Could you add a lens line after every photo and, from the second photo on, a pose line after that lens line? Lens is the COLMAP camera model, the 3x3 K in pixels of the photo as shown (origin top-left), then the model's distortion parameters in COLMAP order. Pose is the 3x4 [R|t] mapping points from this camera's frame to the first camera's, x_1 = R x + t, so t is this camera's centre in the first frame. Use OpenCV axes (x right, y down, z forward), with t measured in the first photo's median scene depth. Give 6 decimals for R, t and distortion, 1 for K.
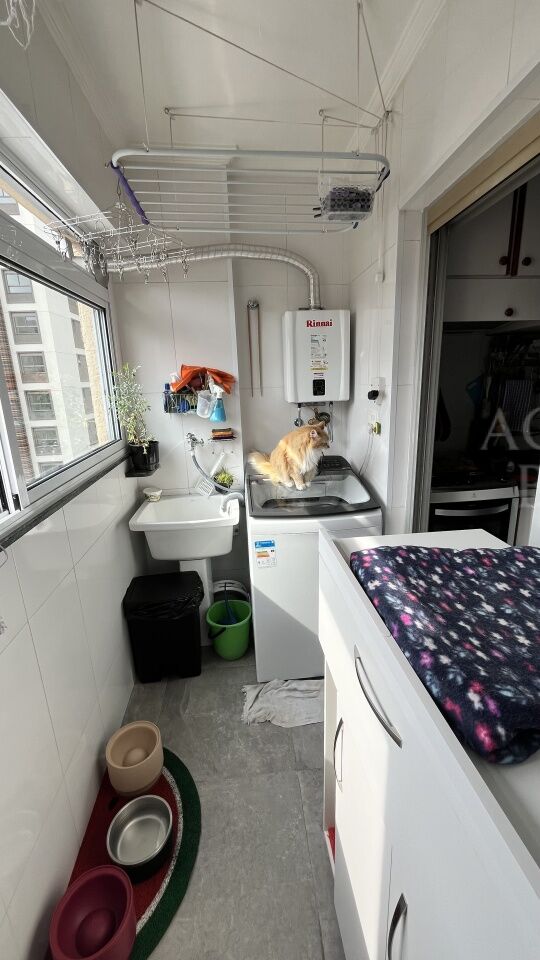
lens RADIAL K [[387.1, 0, 272.0], [0, 387.1, 479.4], [0, 0, 1]] dist [0.000227, -0.000007]
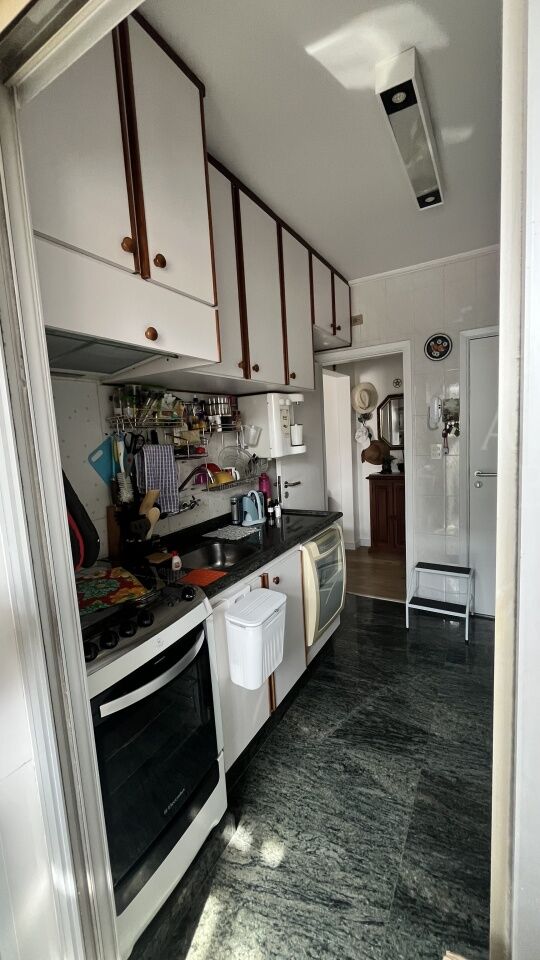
lens RADIAL K [[387.1, 0, 268.0], [0, 387.1, 481.3], [0, 0, 1]] dist [0.000227, -0.000007]
pose [[0.580993, -0.099939, 0.807750, 0.158228], [0.239214, 0.969568, -0.052101, -0.102782], [-0.777961, 0.223496, 0.587219, 0.424619]]
